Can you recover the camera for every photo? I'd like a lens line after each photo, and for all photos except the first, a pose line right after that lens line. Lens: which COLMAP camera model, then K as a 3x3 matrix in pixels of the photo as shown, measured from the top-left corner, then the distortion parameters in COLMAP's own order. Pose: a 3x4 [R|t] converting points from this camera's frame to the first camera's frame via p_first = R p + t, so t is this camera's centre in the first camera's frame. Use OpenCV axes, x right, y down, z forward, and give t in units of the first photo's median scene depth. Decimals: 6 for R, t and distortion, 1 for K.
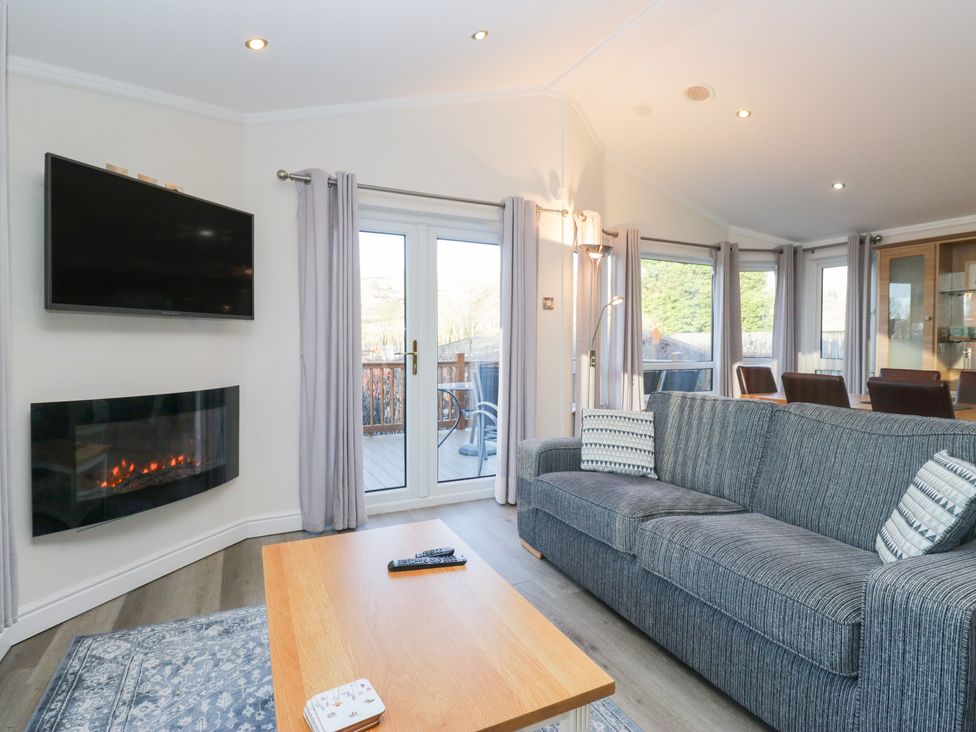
lens RADIAL K [[511.9, 0, 491.4], [0, 511.9, 353.8], [0, 0, 1]] dist [0.000099, -0.012020]
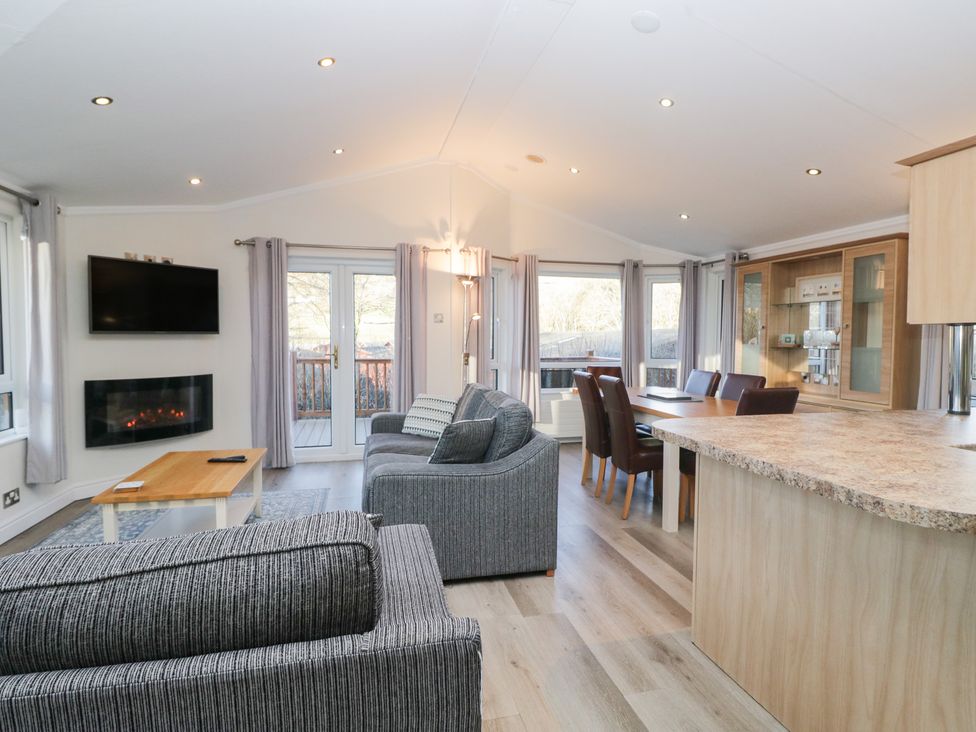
lens RADIAL K [[511.9, 0, 488.3], [0, 511.9, 362.5], [0, 0, 1]] dist [0.000099, -0.012020]
pose [[0.975899, 0.012727, -0.217852, 0.653697], [-0.006411, 0.999539, 0.029673, -0.025894], [0.218129, -0.027561, 0.975531, -0.365220]]
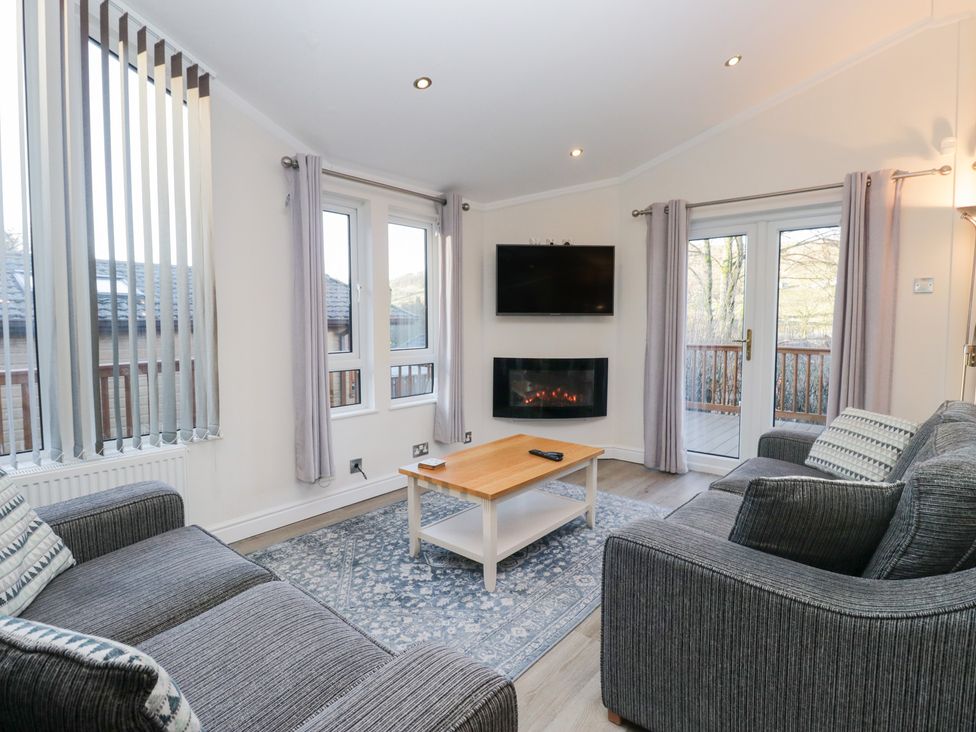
lens RADIAL K [[511.9, 0, 497.9], [0, 511.9, 357.2], [0, 0, 1]] dist [0.000099, -0.012020]
pose [[0.414898, 0.062194, -0.907740, 0.702181], [-0.020021, 0.998044, 0.059230, -0.022504], [0.909648, -0.006401, 0.415331, 0.048667]]
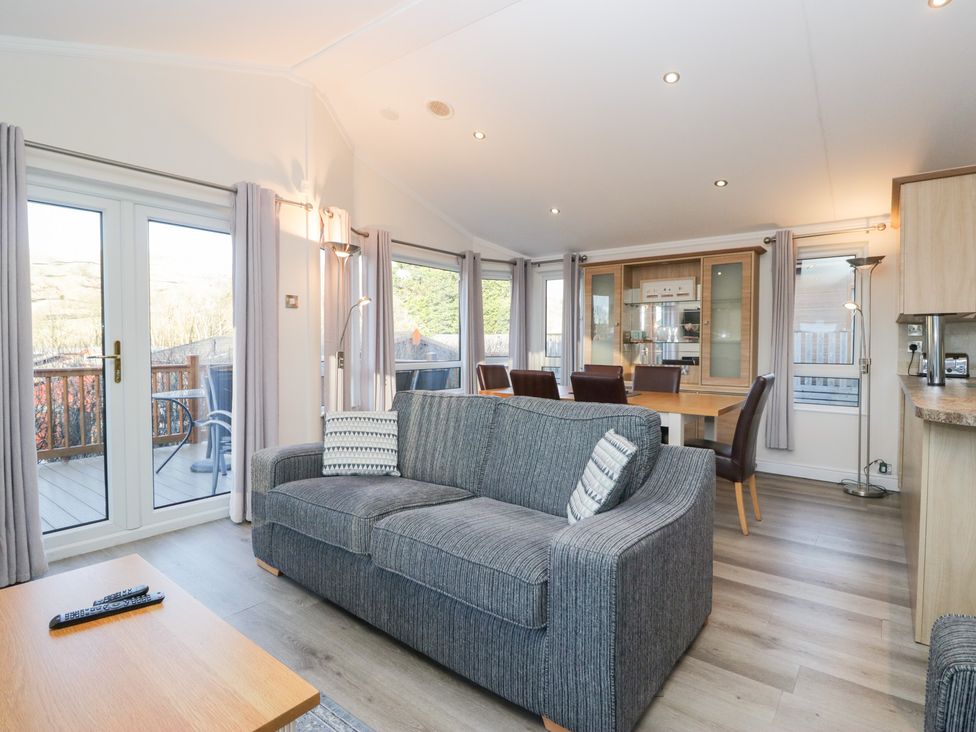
lens RADIAL K [[511.9, 0, 494.3], [0, 511.9, 357.7], [0, 0, 1]] dist [0.000099, -0.012020]
pose [[0.898607, -0.012107, 0.438587, 0.039336], [0.009466, 0.999921, 0.008210, -0.000142], [-0.438652, -0.003226, 0.898651, -0.005909]]
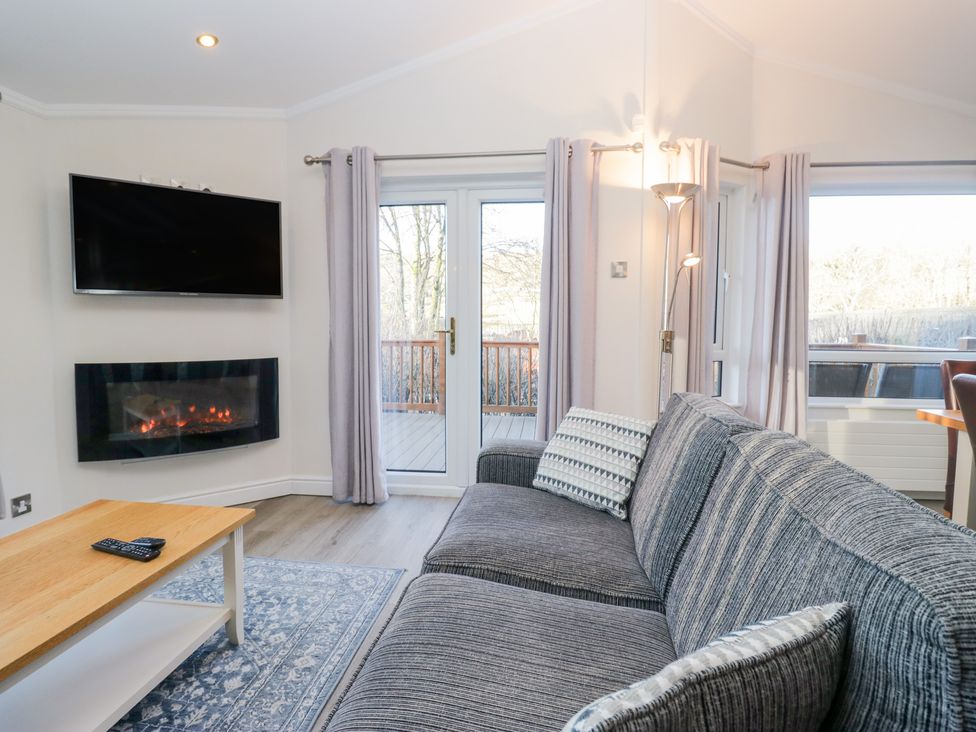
lens RADIAL K [[511.9, 0, 490.5], [0, 511.9, 351.5], [0, 0, 1]] dist [0.000099, -0.012020]
pose [[0.835857, 0.034182, -0.547882, 0.461488], [-0.014383, 0.999081, 0.040388, -0.003030], [0.548759, -0.025878, 0.835580, 0.290854]]
